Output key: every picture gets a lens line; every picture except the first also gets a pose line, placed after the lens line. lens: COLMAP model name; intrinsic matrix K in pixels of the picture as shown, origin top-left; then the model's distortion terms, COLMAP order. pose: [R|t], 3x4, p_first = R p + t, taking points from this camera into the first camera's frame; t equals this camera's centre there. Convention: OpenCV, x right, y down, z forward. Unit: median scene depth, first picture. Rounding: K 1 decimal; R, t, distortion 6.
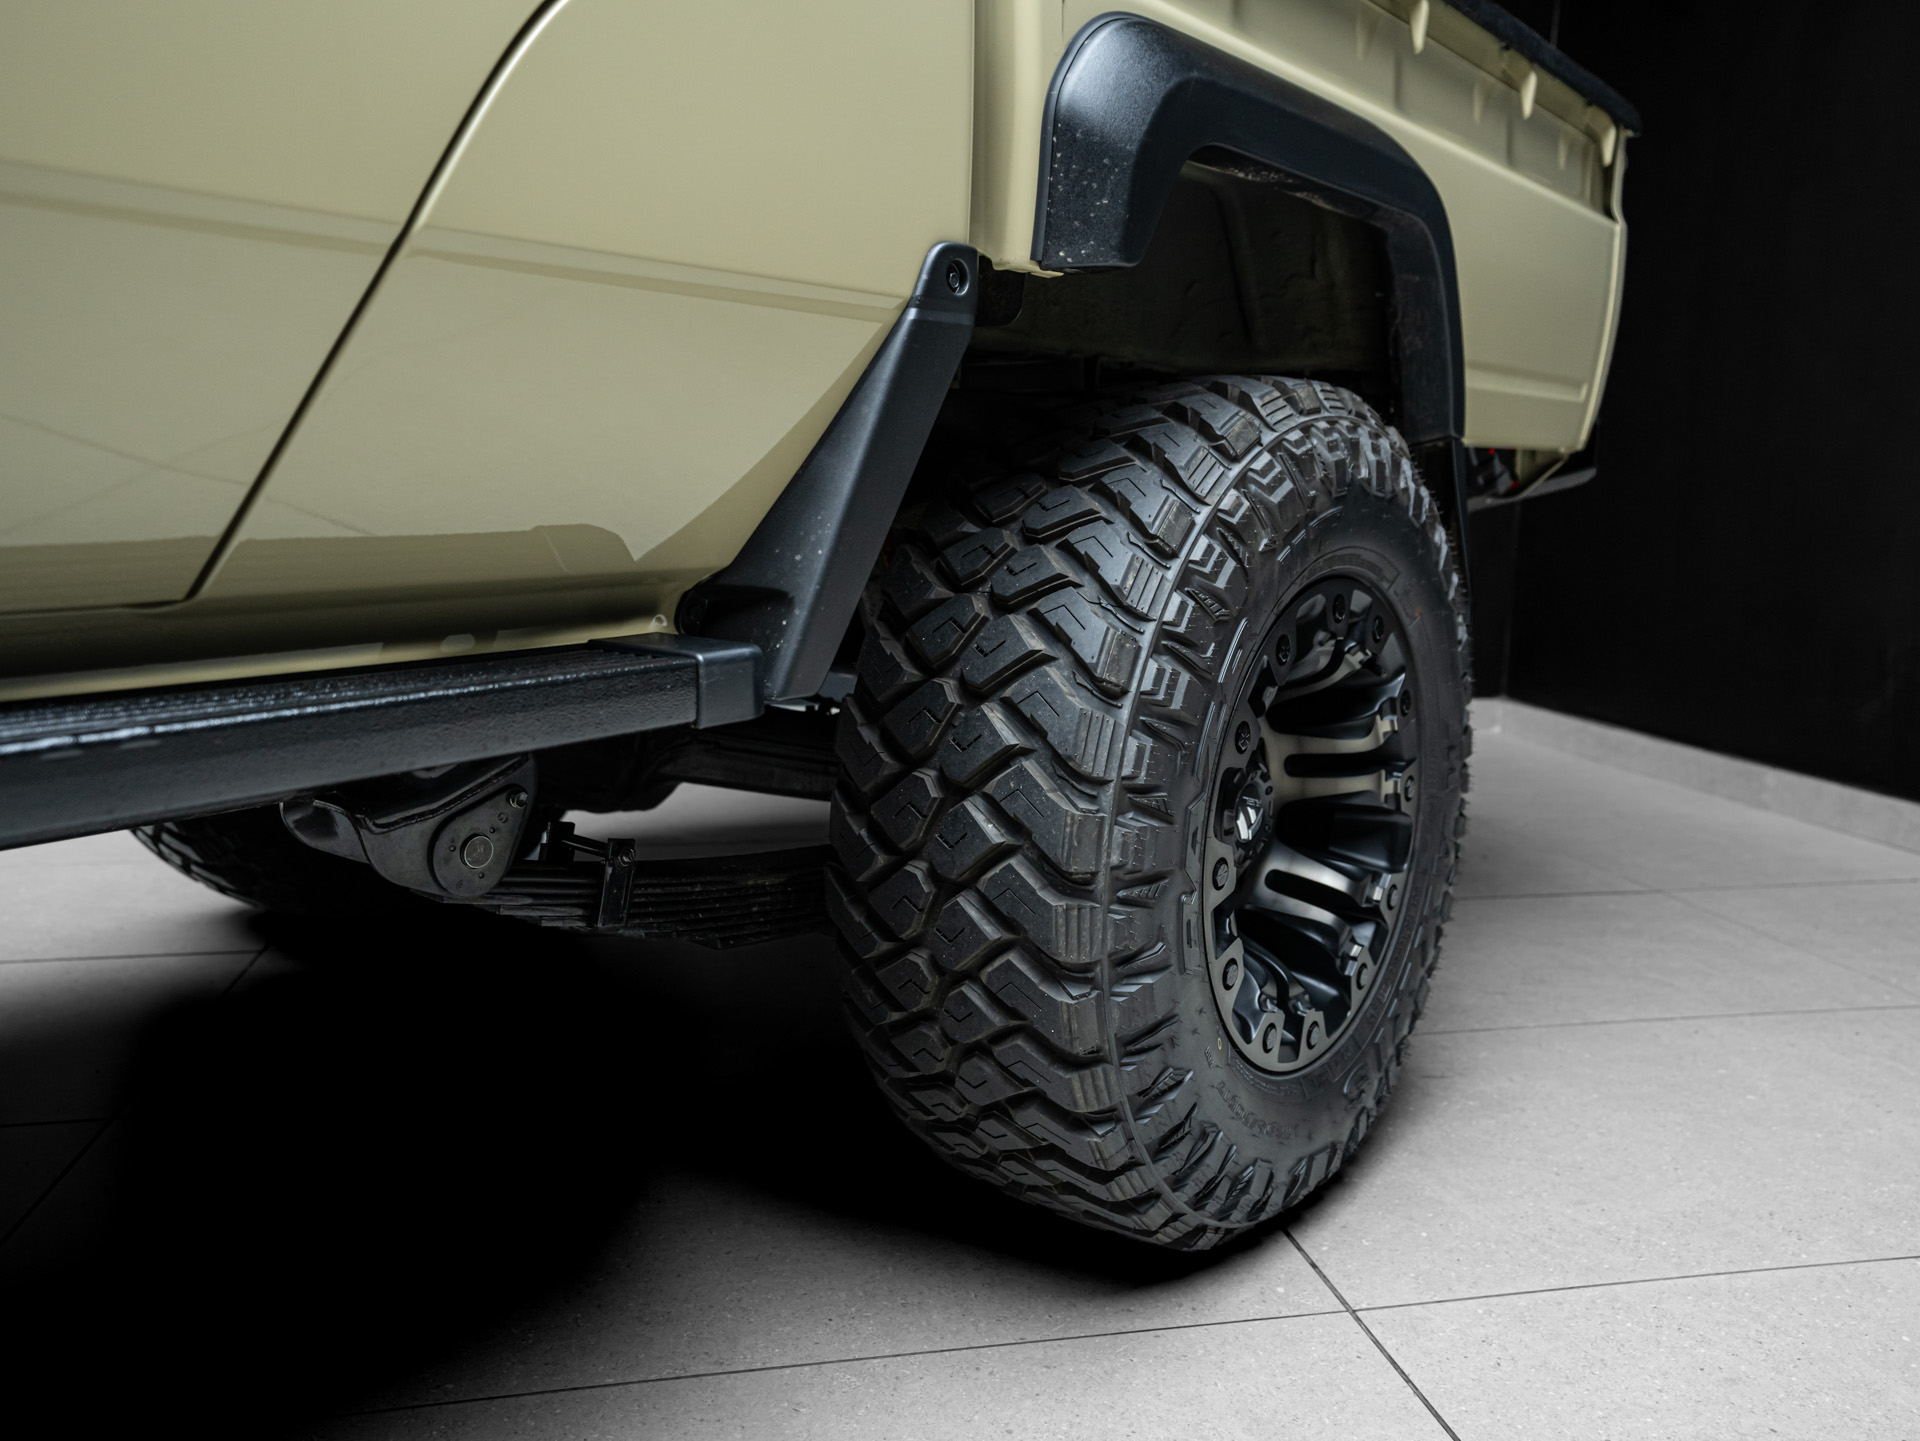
lens RADIAL K [[1435.8, 0, 950.8], [0, 1435.8, 732.1], [0, 0, 1]] dist [-0.027008, 0.059054]
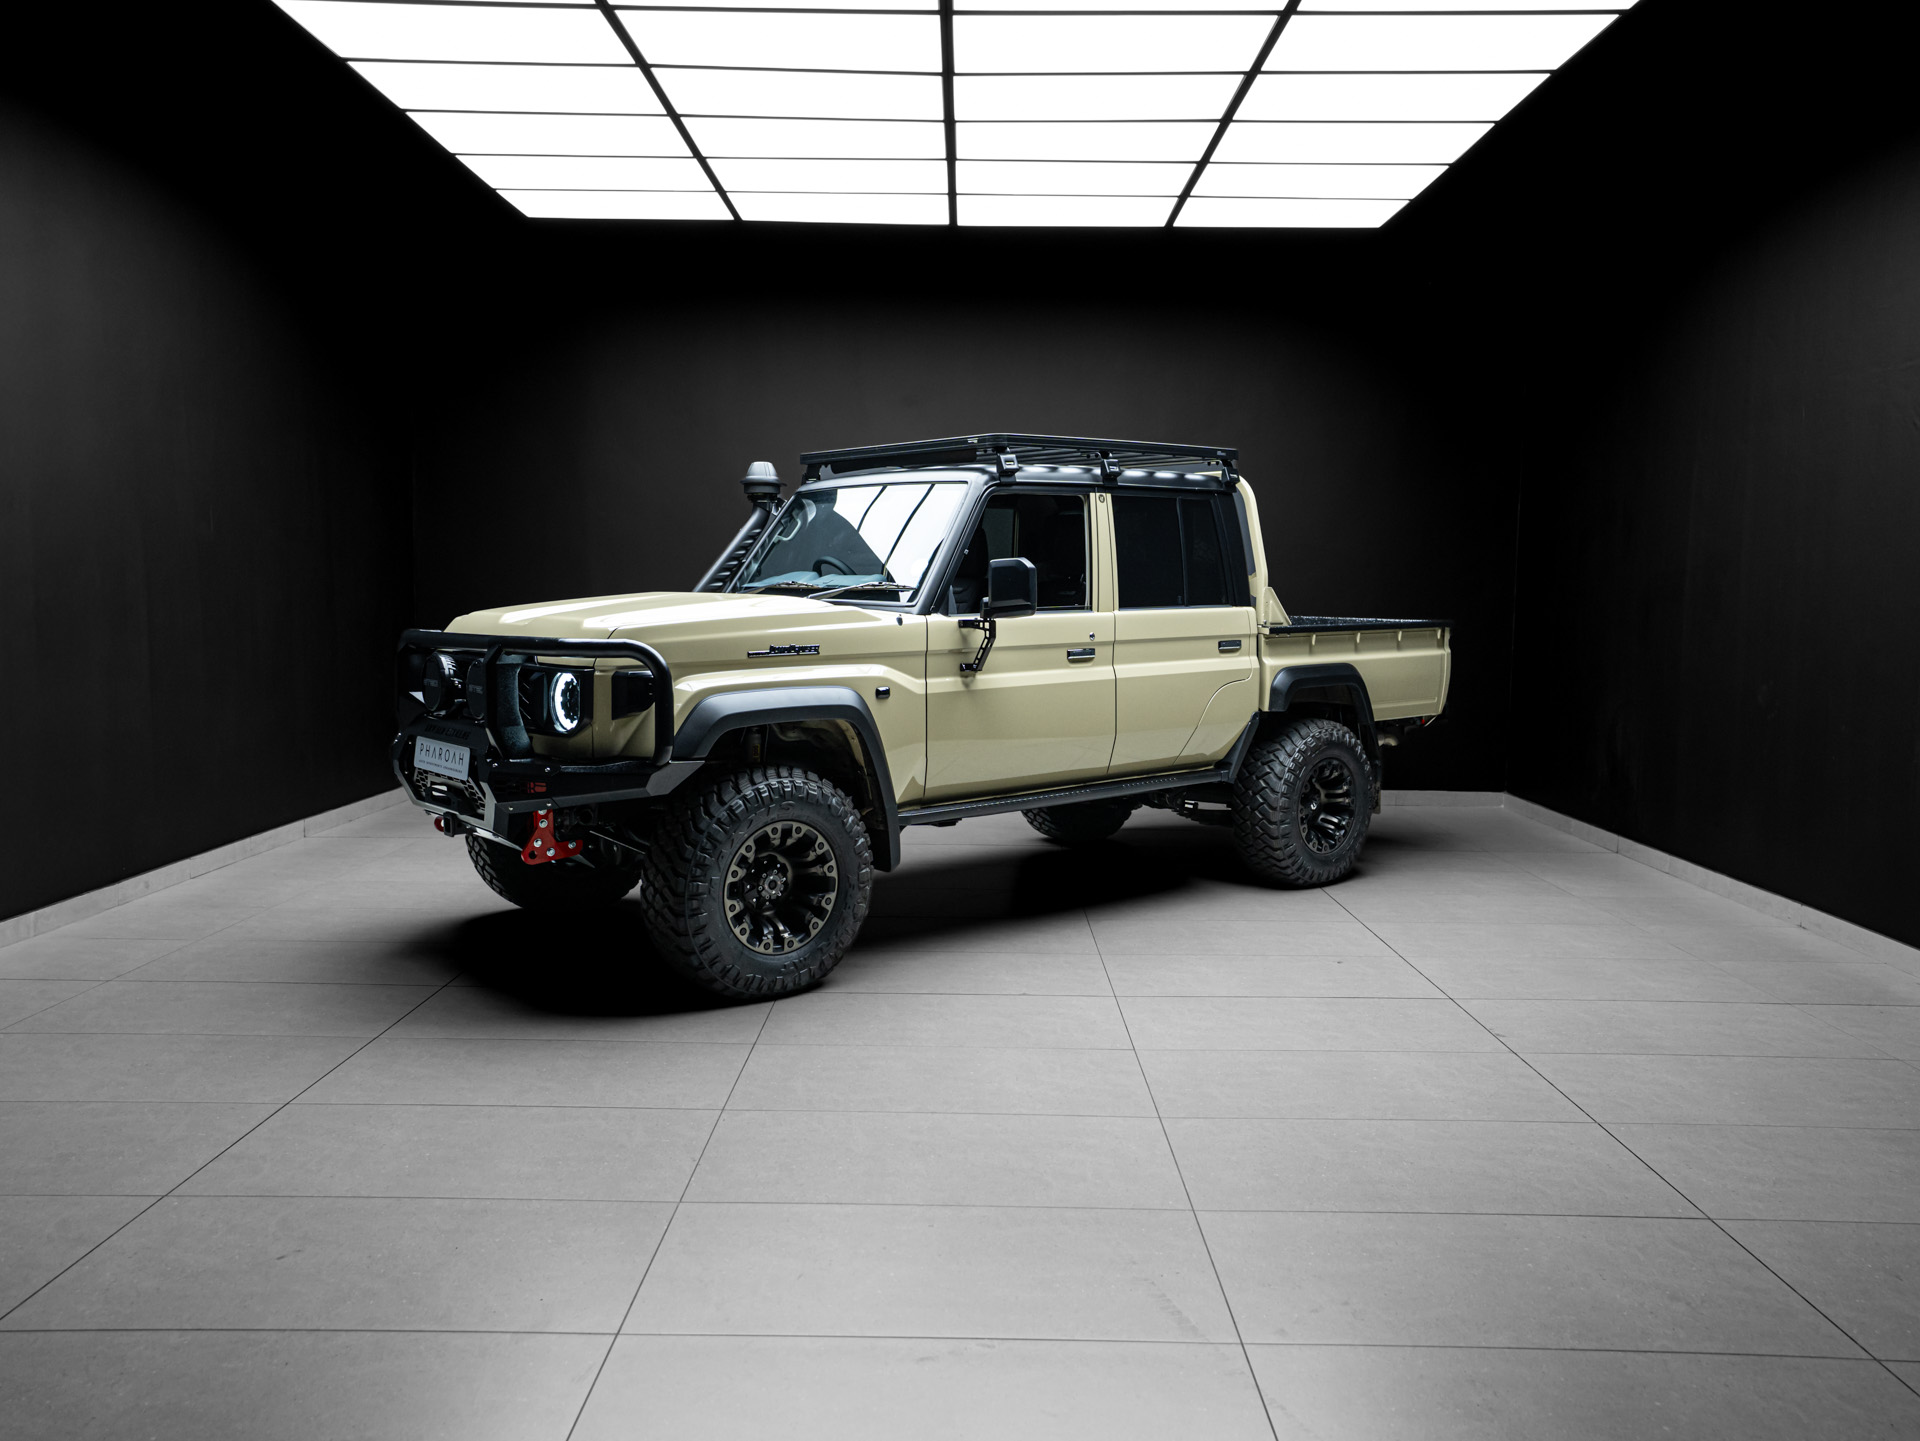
lens RADIAL K [[1435.8, 0, 959.4], [0, 1435.8, 715.9], [0, 0, 1]] dist [-0.027008, 0.059054]
pose [[0.981586, 0.016360, -0.190318, -0.073830], [-0.031583, 0.996513, -0.077234, 0.217385], [0.188390, 0.081822, 0.978680, -5.149231]]
